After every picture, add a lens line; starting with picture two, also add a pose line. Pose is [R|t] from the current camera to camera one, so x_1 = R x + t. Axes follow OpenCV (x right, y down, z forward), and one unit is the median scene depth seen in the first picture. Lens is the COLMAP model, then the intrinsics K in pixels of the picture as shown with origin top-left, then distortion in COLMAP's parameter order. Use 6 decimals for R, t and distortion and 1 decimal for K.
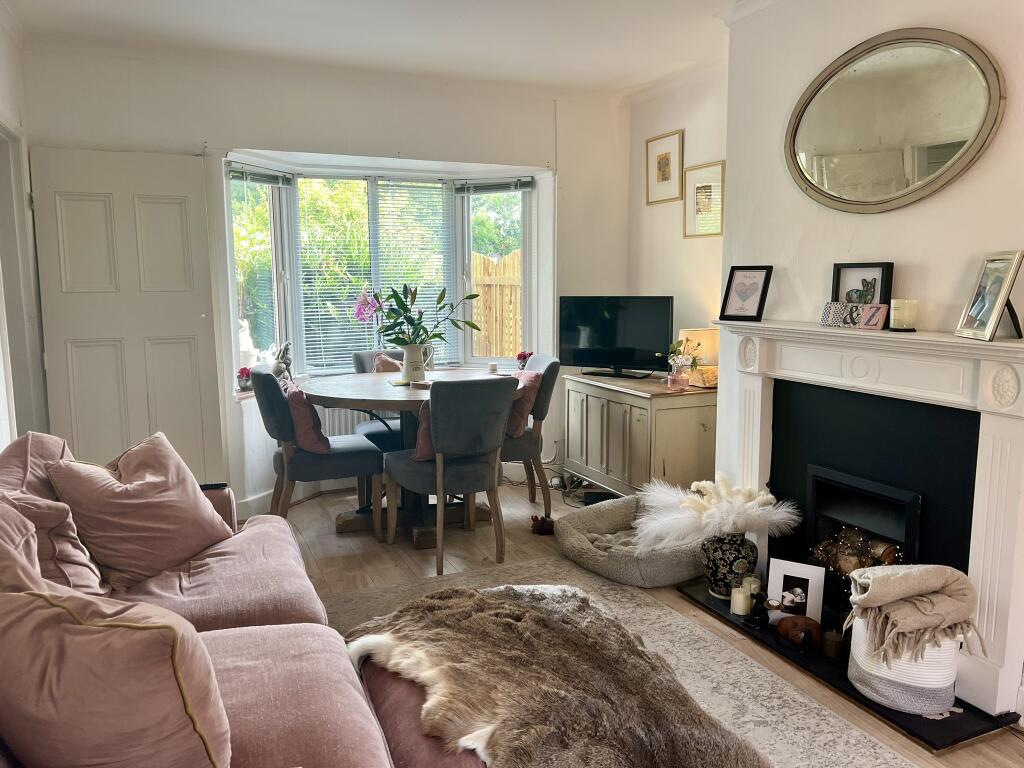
lens RADIAL K [[782.1, 0, 516.4], [0, 782.1, 388.2], [0, 0, 1]] dist [0.047392, -0.039161]
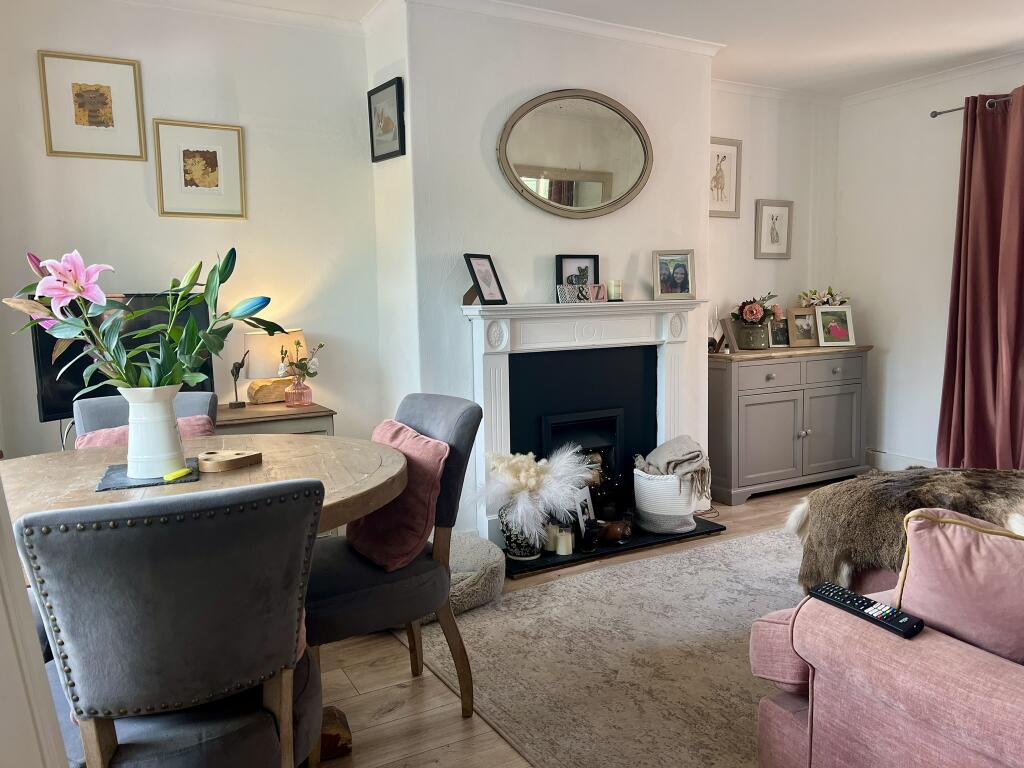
lens RADIAL K [[782.1, 0, 516.4], [0, 782.1, 388.2], [0, 0, 1]] dist [0.047392, -0.039161]
pose [[-0.105728, -0.106058, 0.988723, -0.885427], [0.164256, 0.978775, 0.122555, -0.113623], [-0.980735, 0.175361, -0.086063, 1.225152]]
